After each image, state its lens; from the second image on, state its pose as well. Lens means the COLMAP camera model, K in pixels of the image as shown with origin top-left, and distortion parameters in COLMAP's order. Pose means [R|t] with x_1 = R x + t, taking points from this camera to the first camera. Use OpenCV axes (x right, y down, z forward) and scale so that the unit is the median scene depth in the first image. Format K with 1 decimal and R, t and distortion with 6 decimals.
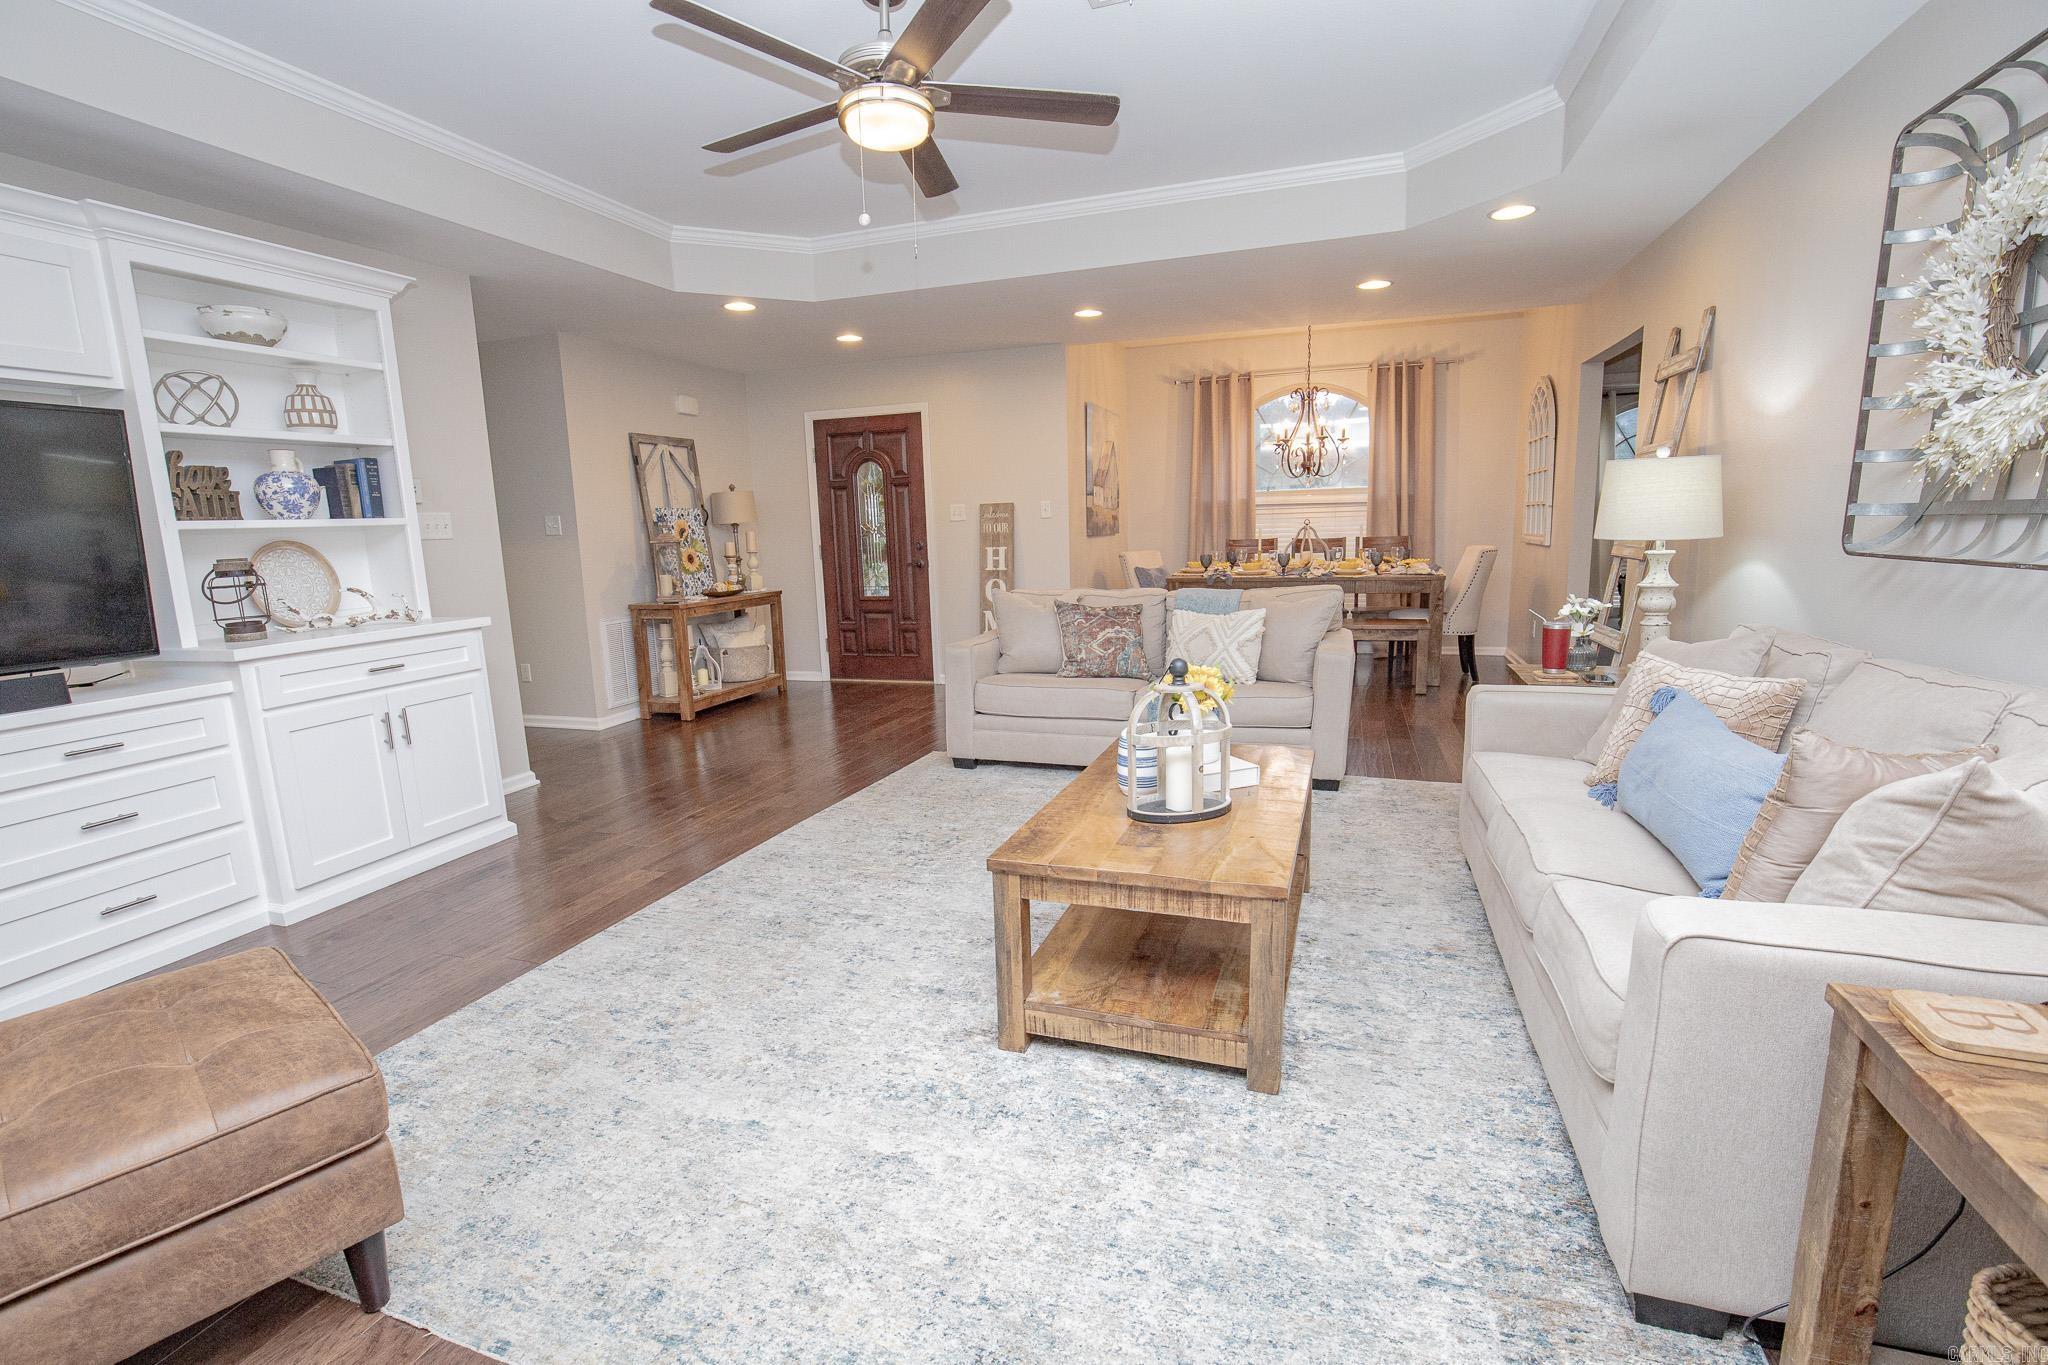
lens RADIAL K [[940.0, 0, 1009.5], [0, 940.0, 700.2], [0, 0, 1]] dist [-0.036952, 0.007811]
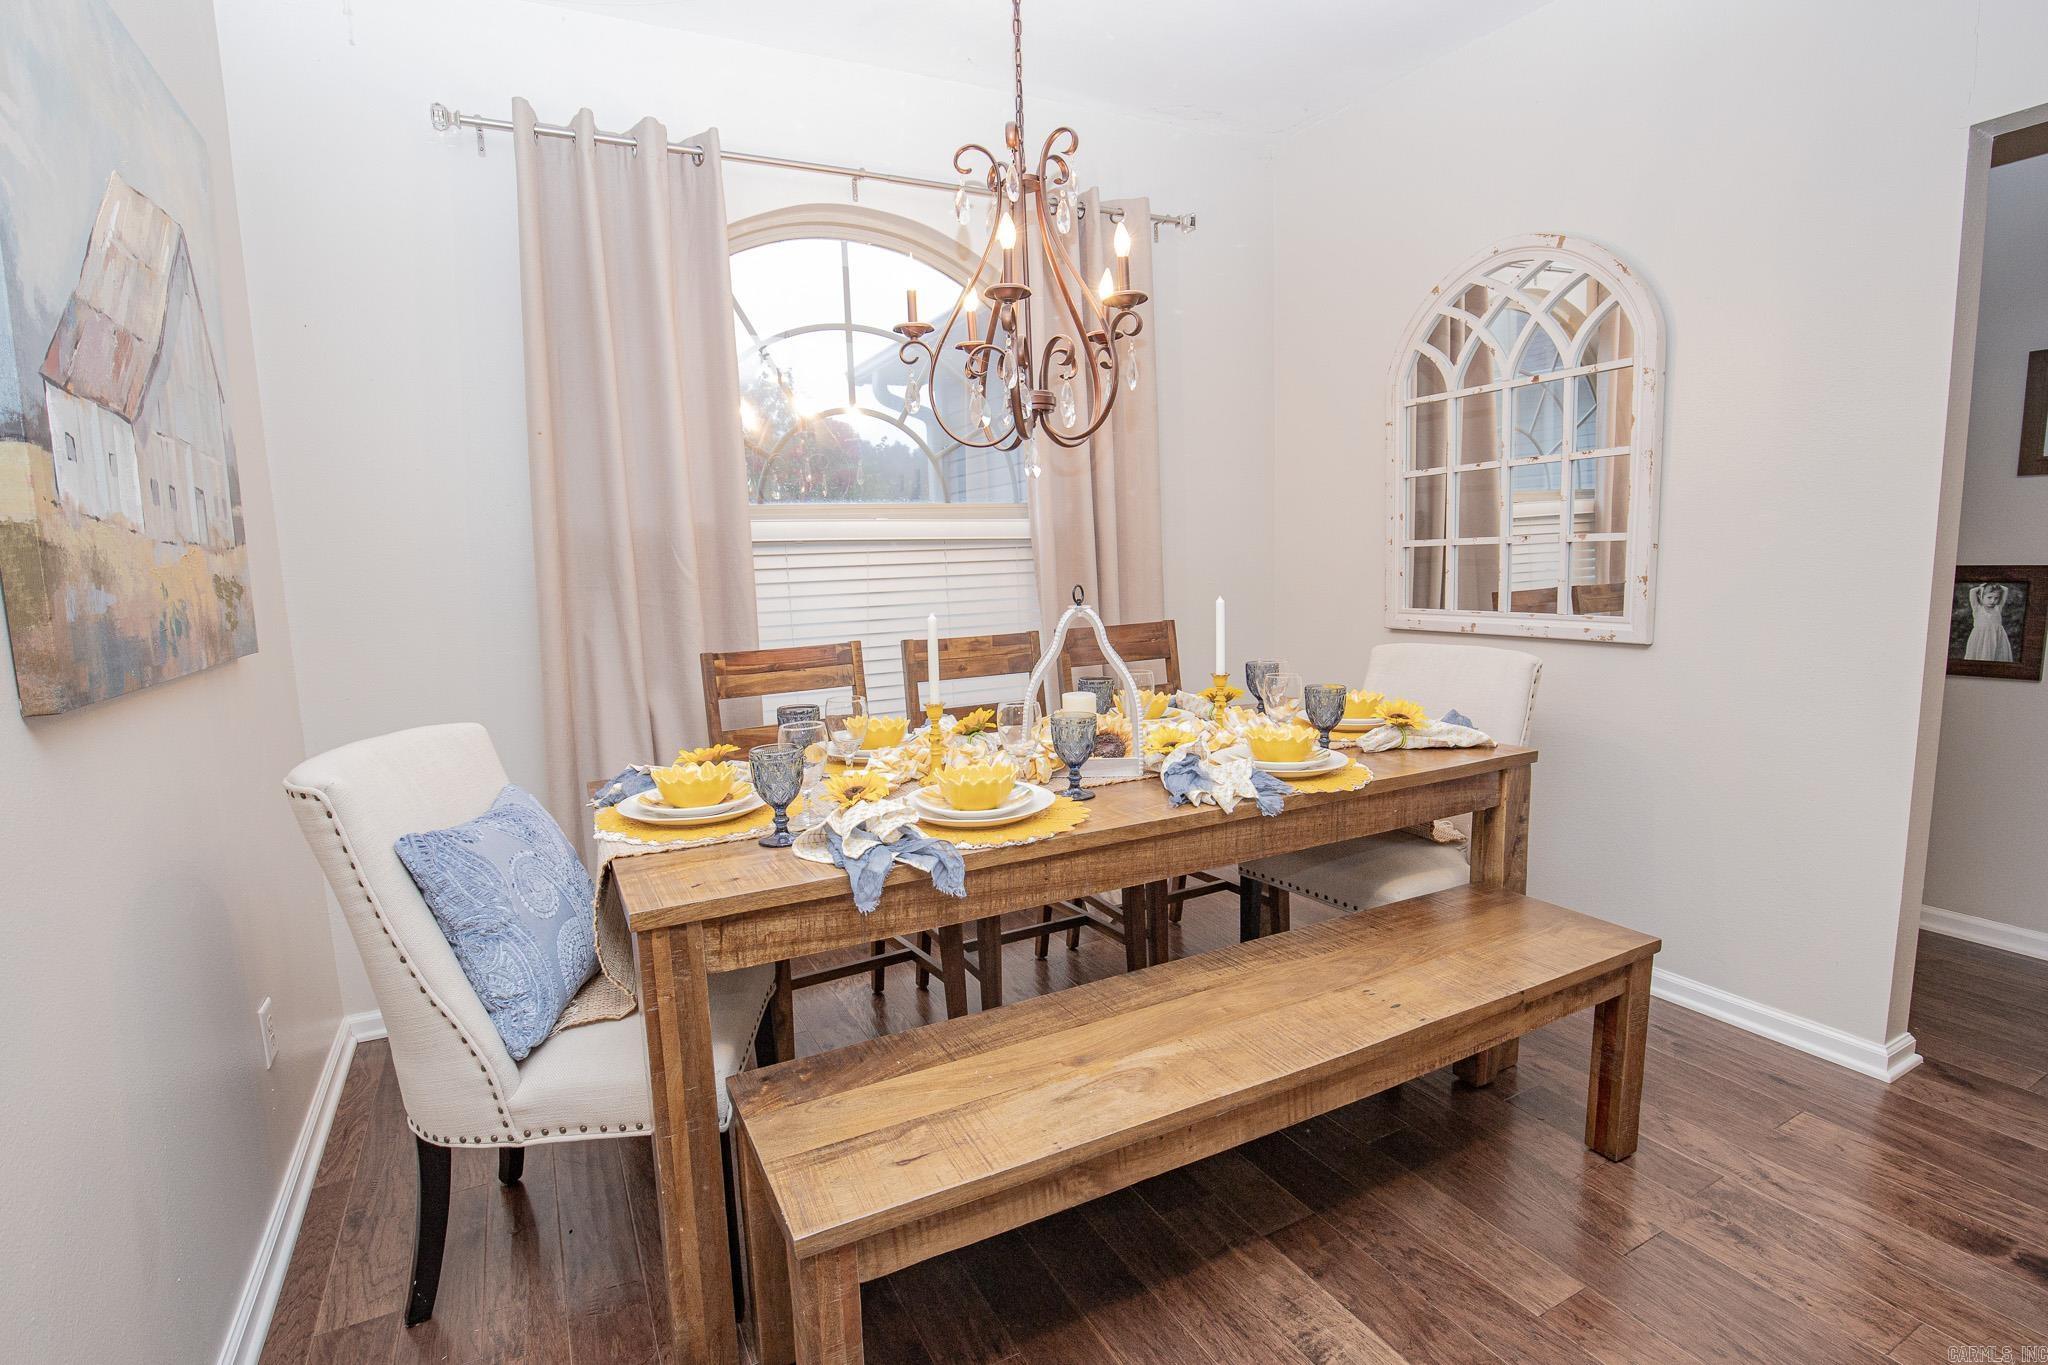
lens RADIAL K [[970.1, 0, 1018.2], [0, 970.1, 696.6], [0, 0, 1]] dist [-0.032799, 0.001181]
pose [[0.685080, -0.092119, 0.722619, 0.180665], [0.143756, 0.989561, -0.010139, -0.330271], [-0.714142, 0.110827, 0.691172, 1.689110]]
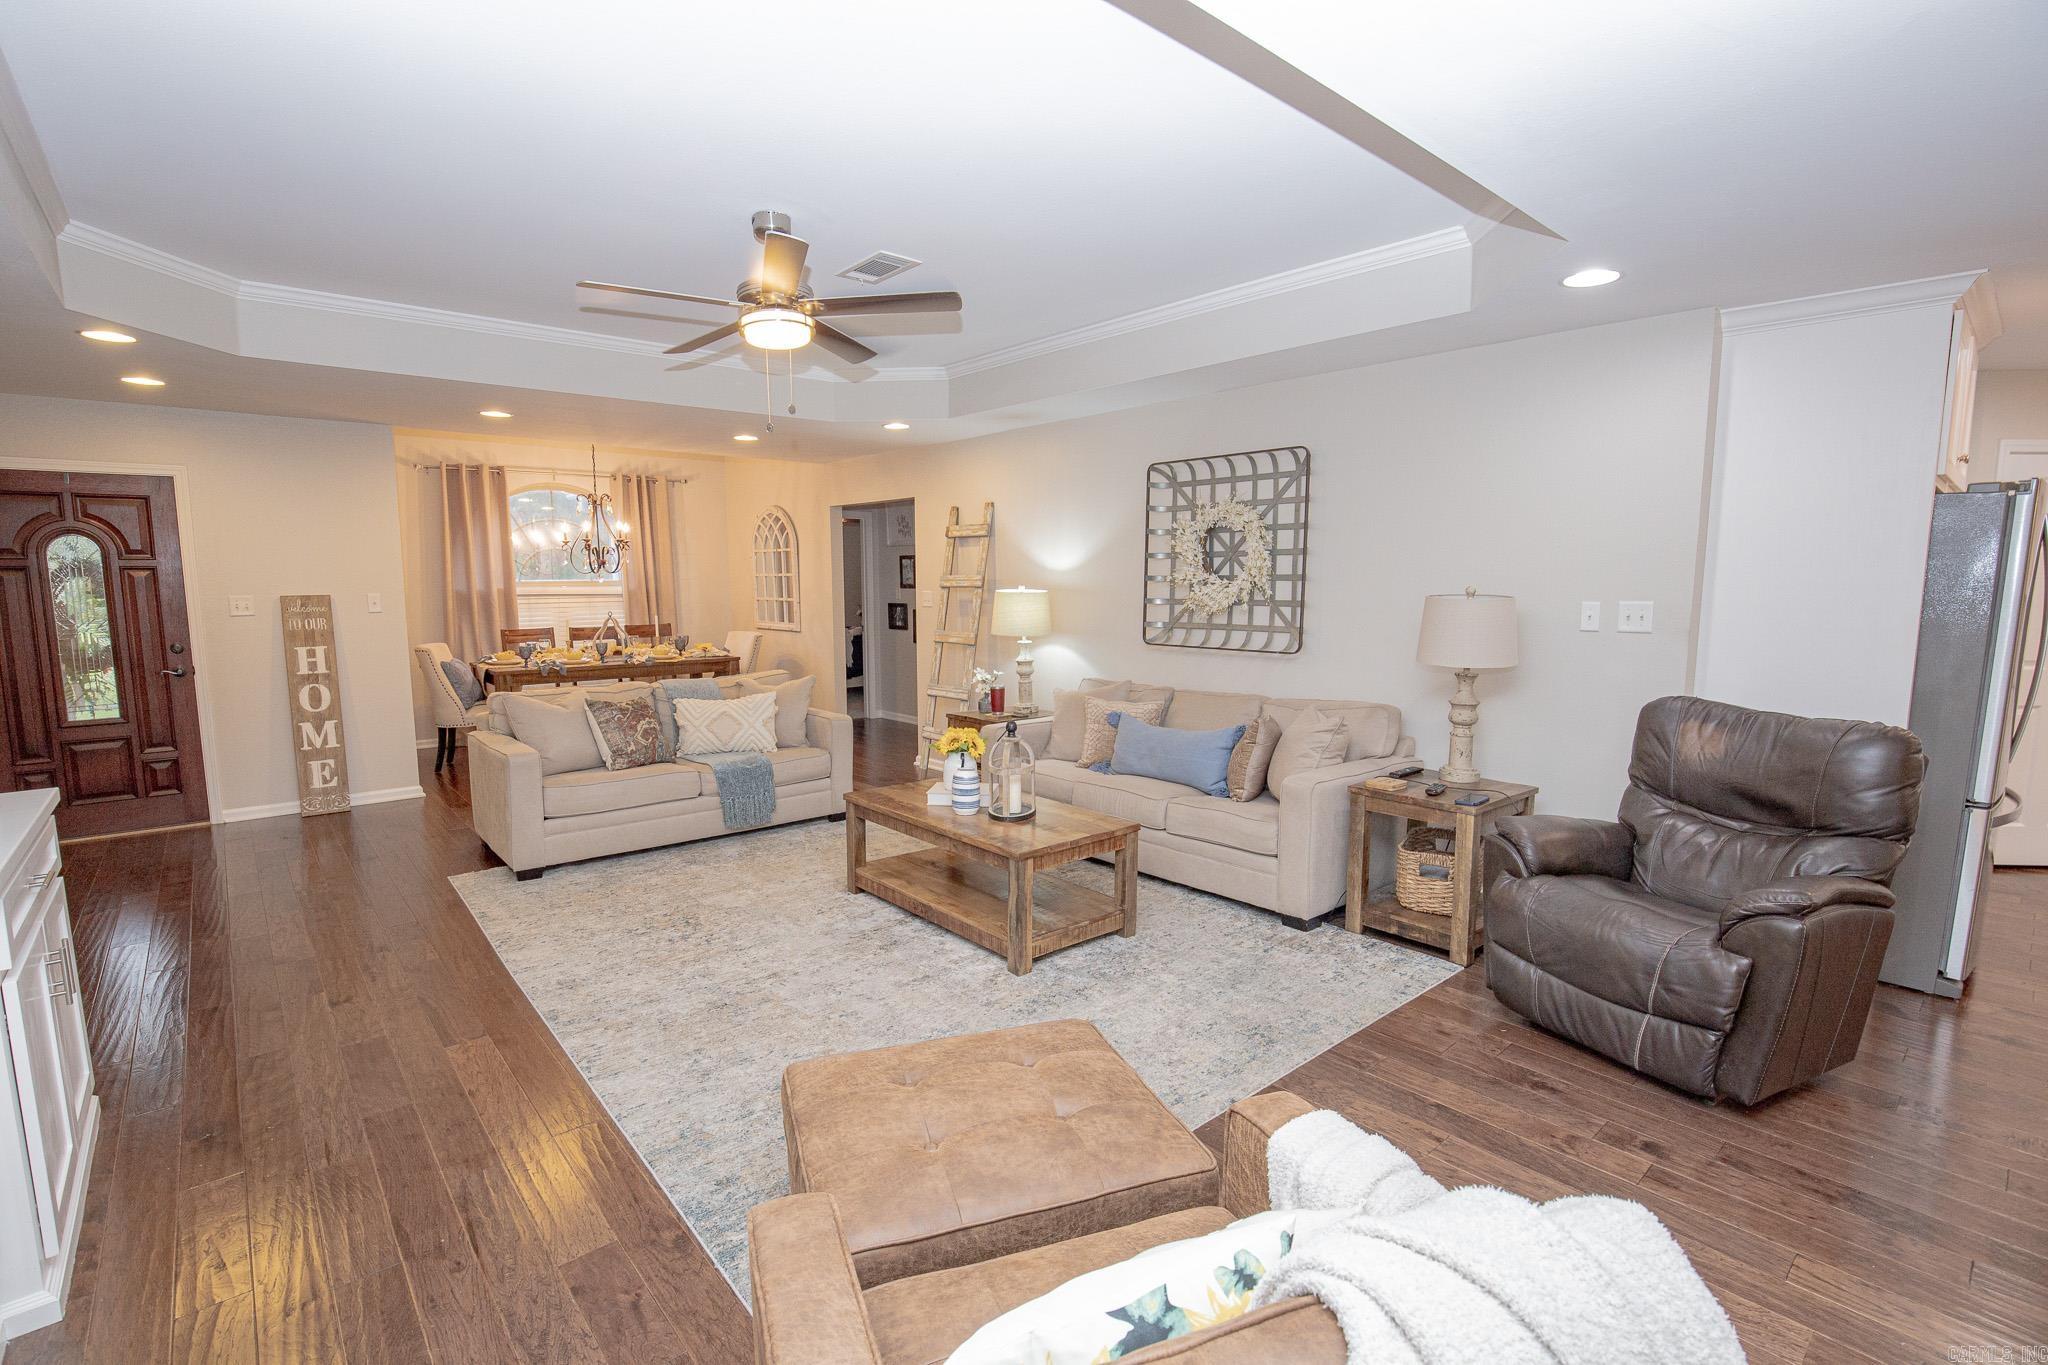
lens RADIAL K [[940.6, 0, 1009.3], [0, 940.6, 695.9], [0, 0, 1]] dist [-0.037172, 0.007559]
pose [[0.499046, -0.077484, 0.863104, -0.852117], [0.145102, 0.989404, 0.004925, -0.065364], [-0.854341, 0.122780, 0.505001, 0.102855]]
